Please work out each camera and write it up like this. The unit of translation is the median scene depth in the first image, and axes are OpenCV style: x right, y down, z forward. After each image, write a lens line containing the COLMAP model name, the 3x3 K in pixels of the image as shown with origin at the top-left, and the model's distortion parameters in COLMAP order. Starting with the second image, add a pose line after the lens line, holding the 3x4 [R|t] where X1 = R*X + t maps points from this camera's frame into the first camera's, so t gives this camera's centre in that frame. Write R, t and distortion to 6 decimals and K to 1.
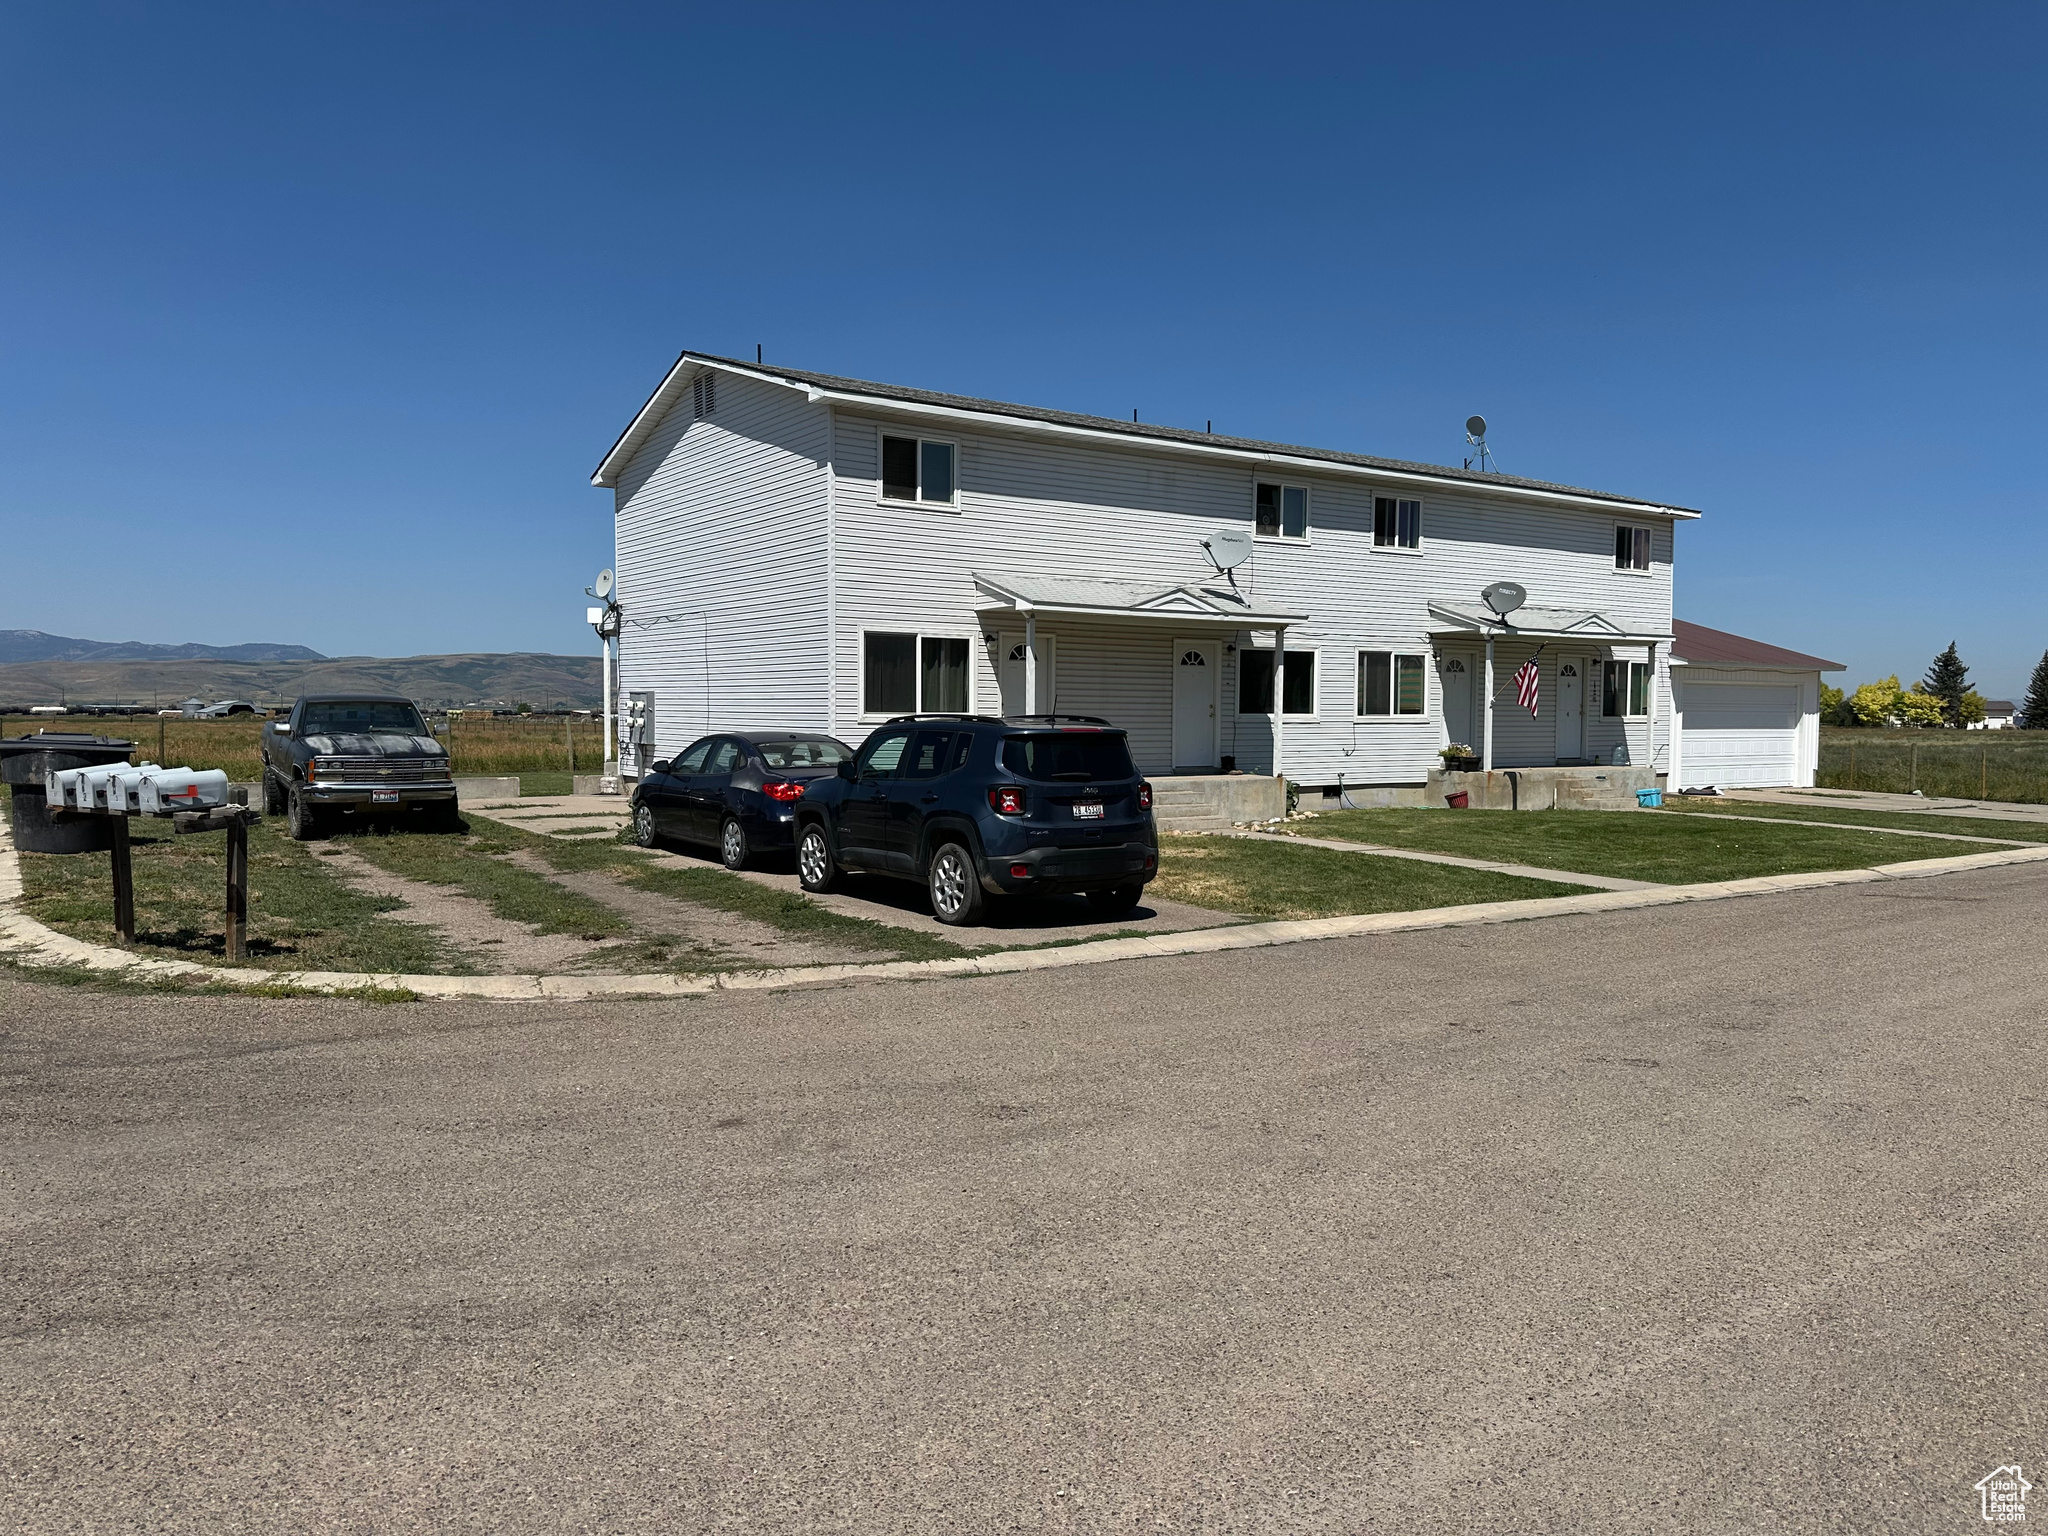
lens RADIAL K [[1446.0, 0, 1008.0], [0, 1446.0, 812.4], [0, 0, 1]] dist [0.043500, -0.049964]
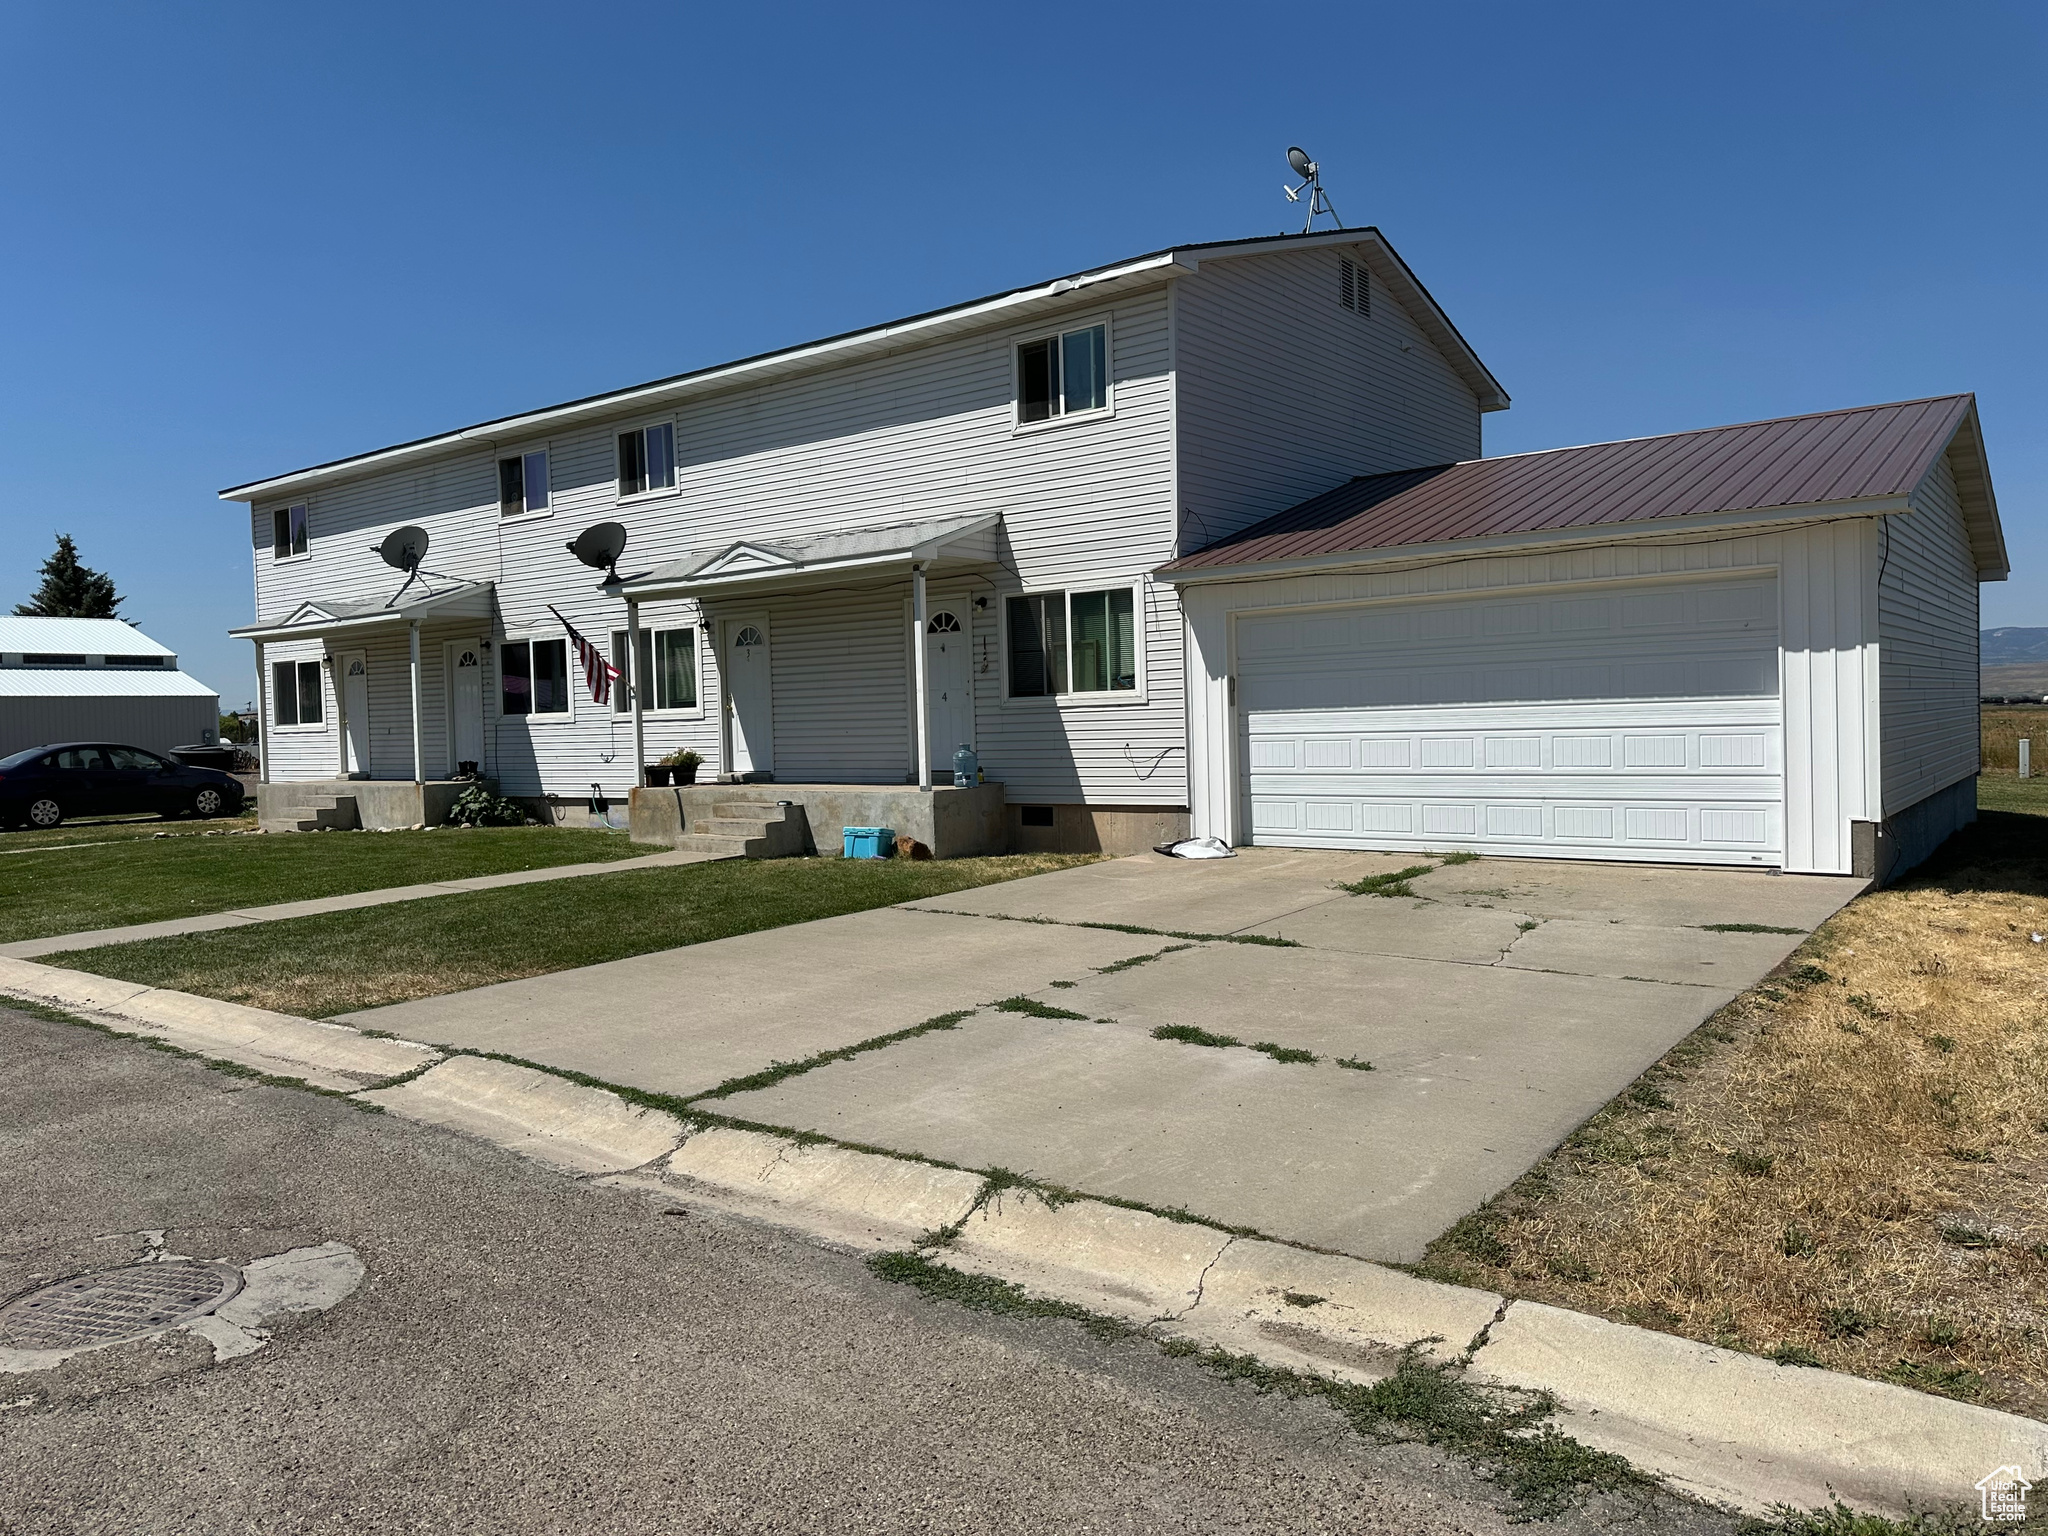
lens RADIAL K [[1446.0, 0, 1016.8], [0, 1446.0, 761.0], [0, 0, 1]] dist [0.043500, -0.049964]
pose [[0.330252, 0.019045, -0.943701, 1.047781], [-0.027980, 0.999555, 0.010380, -0.053421], [0.943478, 0.022977, 0.330637, 0.926946]]
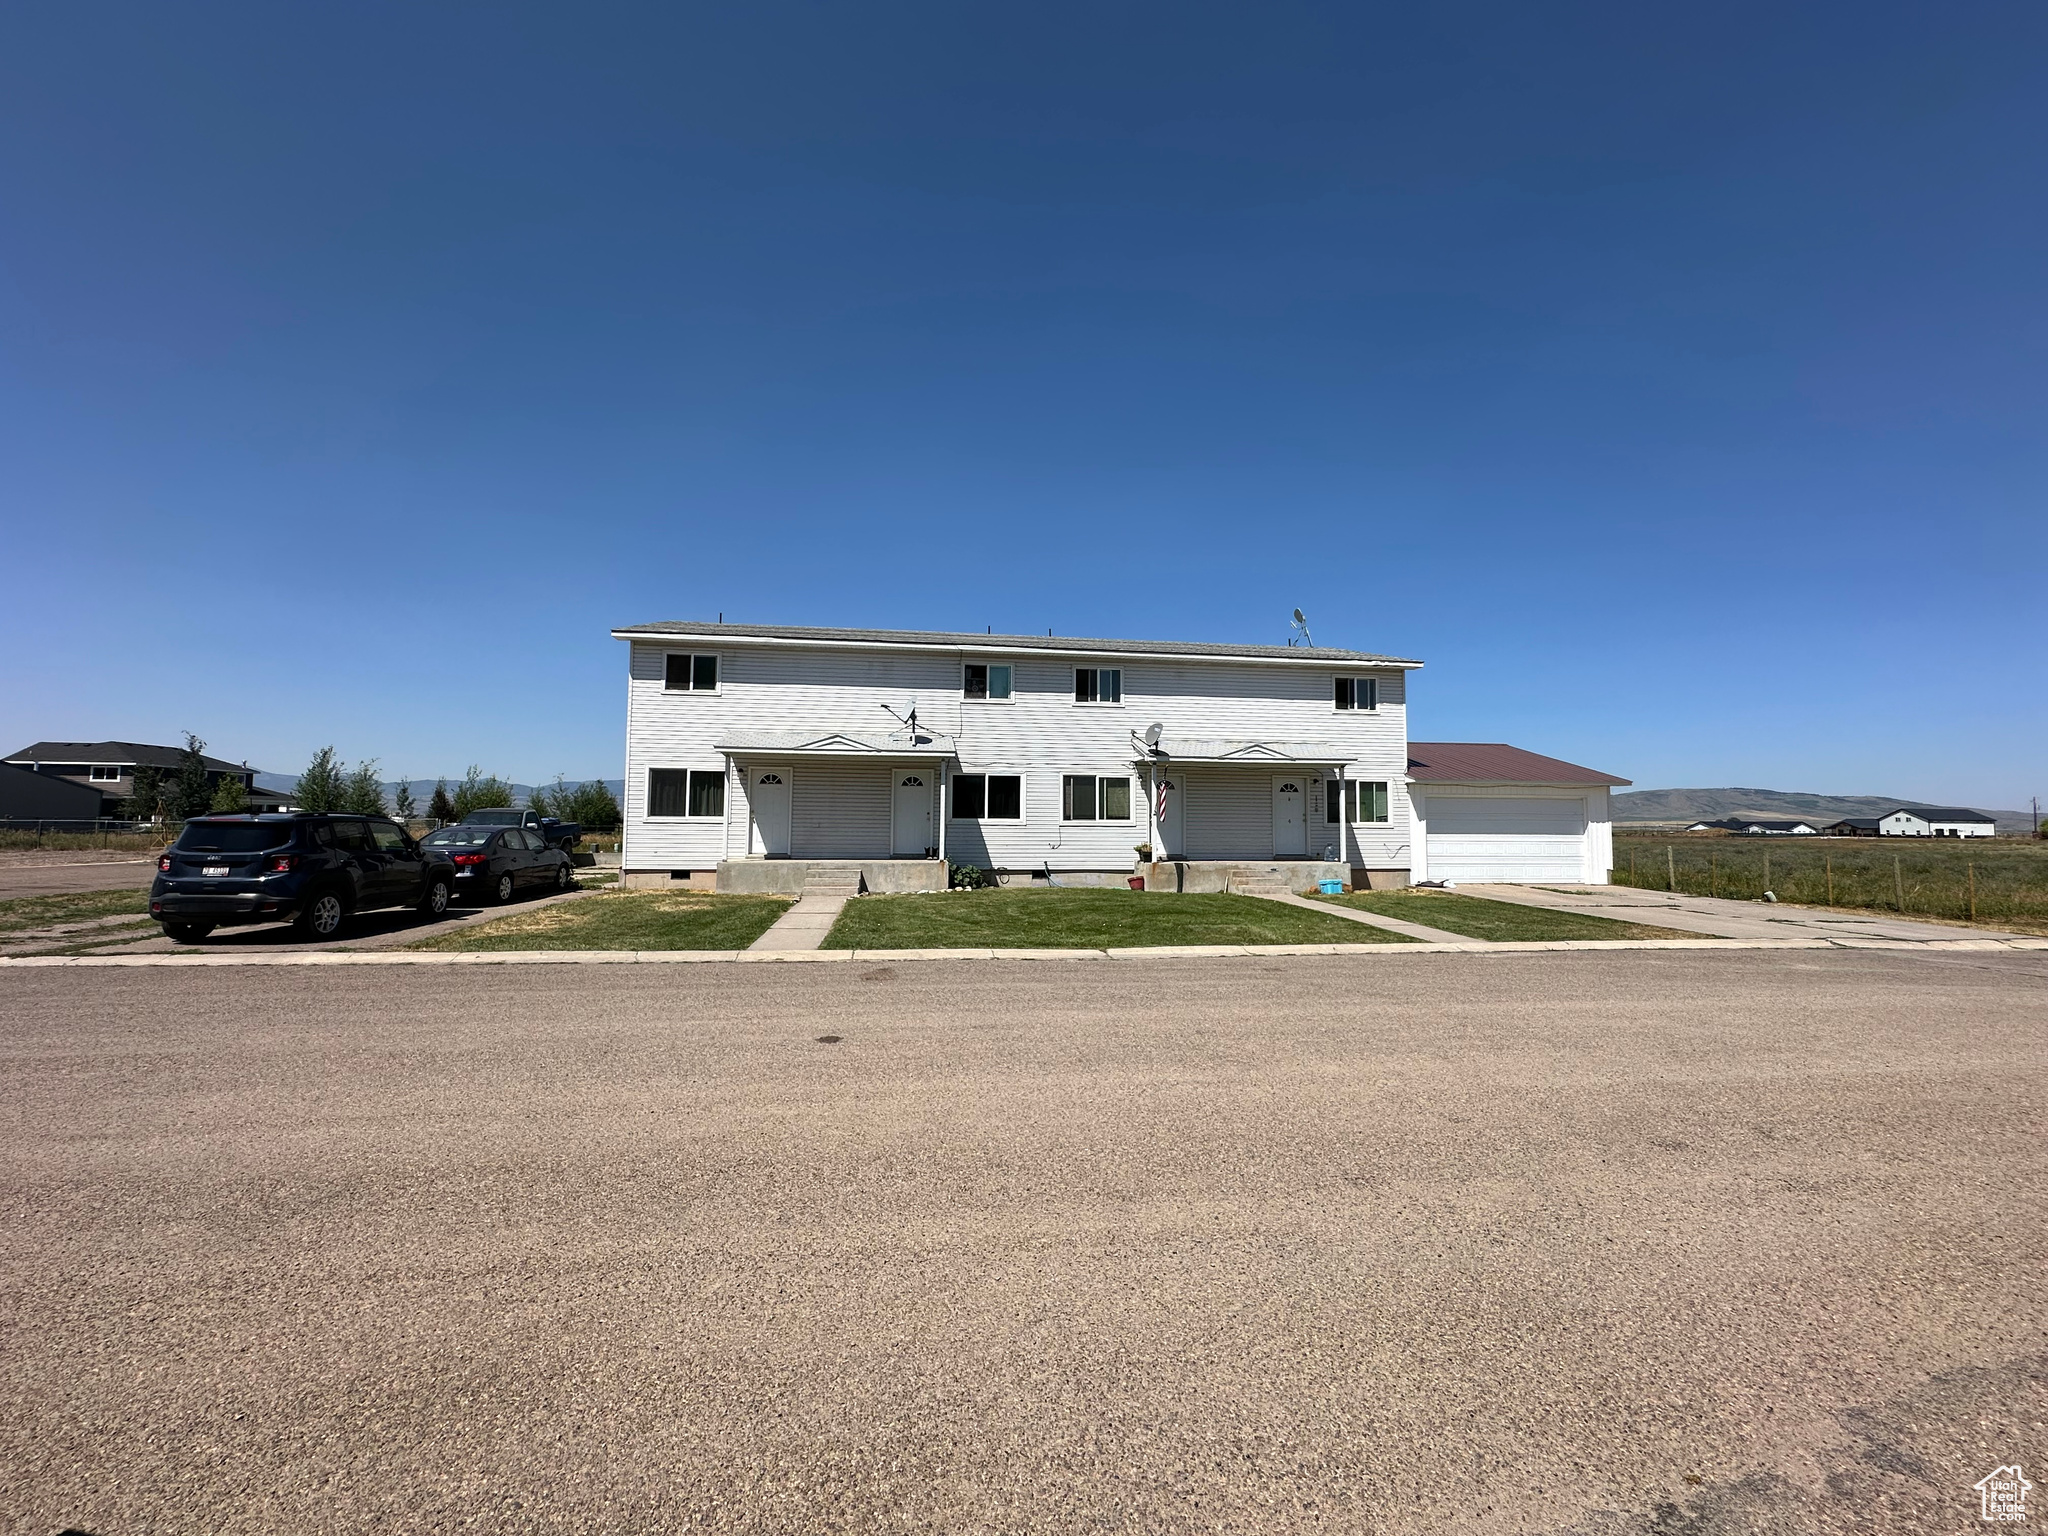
lens RADIAL K [[820.0, 0, 1037.1], [0, 820.0, 768.3], [0, 0, 1]] dist [-0.003462, 0.001274]
pose [[0.903493, -0.027985, -0.427689, 0.550365], [-0.032244, 0.990600, -0.132933, -0.010080], [0.427389, 0.133894, 0.894098, 0.264349]]
